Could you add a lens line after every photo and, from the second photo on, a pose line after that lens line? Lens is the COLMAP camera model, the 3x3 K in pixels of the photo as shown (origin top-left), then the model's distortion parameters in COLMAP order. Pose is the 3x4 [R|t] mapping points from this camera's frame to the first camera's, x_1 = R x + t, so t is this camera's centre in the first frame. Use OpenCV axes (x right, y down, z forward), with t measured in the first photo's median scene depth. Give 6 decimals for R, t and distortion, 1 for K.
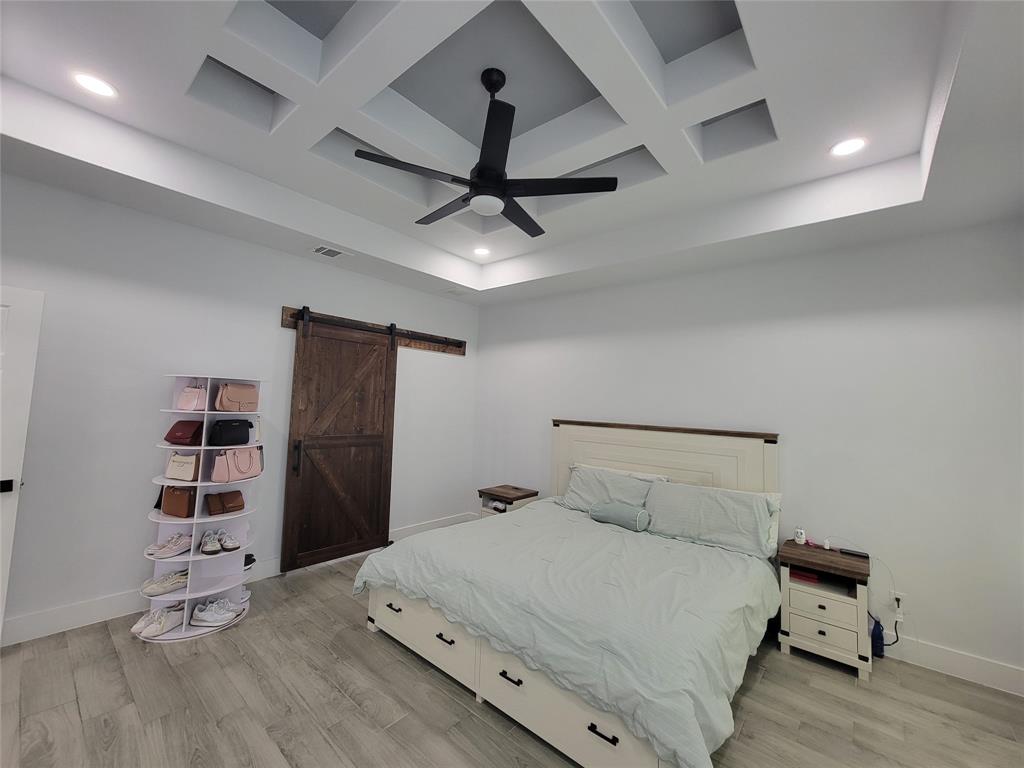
lens RADIAL K [[415.5, 0, 508.5], [0, 415.5, 370.2], [0, 0, 1]] dist [-0.004495, 0.000338]
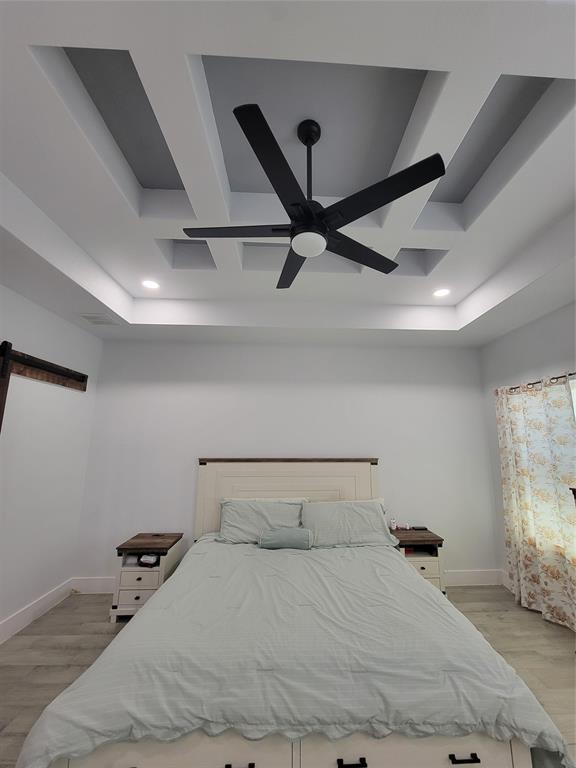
lens RADIAL K [[311.7, 0, 297.4], [0, 311.7, 381.5], [0, 0, 1]] dist [-0.004495, 0.000338]
pose [[0.726779, 0.096075, 0.680119, -0.413454], [-0.028547, 0.993539, -0.109843, 0.006355], [-0.686278, 0.060417, 0.724826, 0.377041]]
